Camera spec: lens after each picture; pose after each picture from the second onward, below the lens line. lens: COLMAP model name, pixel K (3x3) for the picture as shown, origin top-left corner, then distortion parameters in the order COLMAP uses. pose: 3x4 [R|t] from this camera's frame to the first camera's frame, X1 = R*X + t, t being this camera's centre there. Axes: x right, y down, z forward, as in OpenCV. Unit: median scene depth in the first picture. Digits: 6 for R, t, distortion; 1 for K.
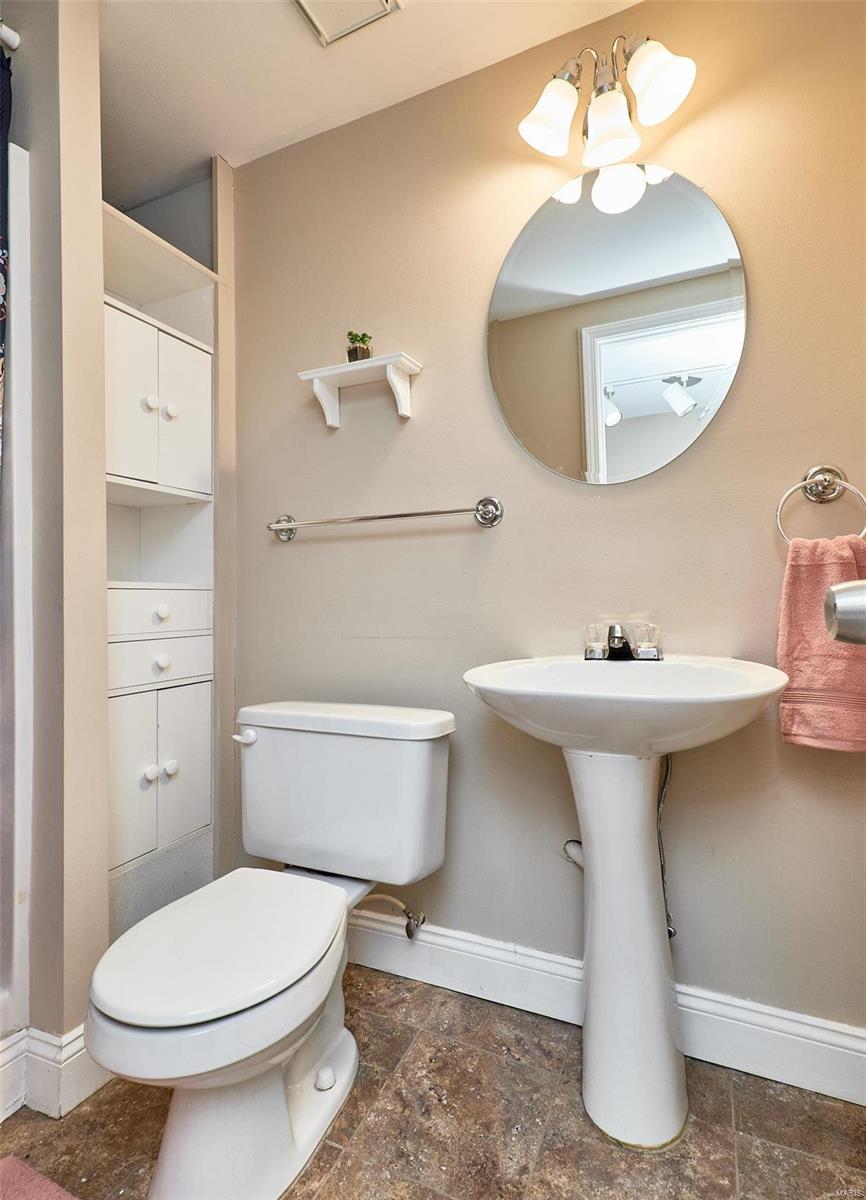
lens RADIAL K [[622.6, 0, 433.0], [0, 622.6, 600.0], [0, 0, 1]] dist [0.002098, 0.001035]
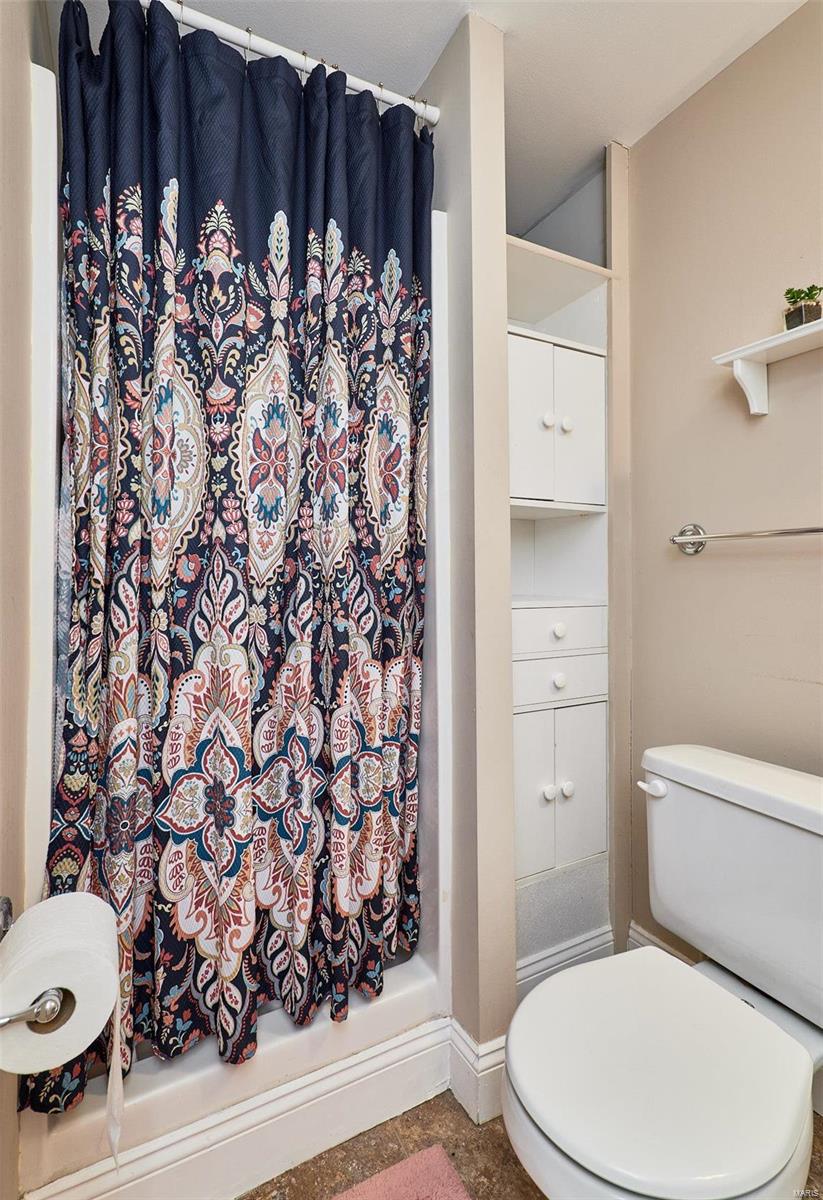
lens RADIAL K [[573.9, 0, 411.5], [0, 573.9, 600.0], [0, 0, 1]] dist [0.003455, 0.000163]
pose [[0.806799, 0.019017, -0.590520, -0.079851], [0.006358, 0.999145, 0.040863, -0.069113], [0.590792, -0.036723, 0.805988, 0.113782]]
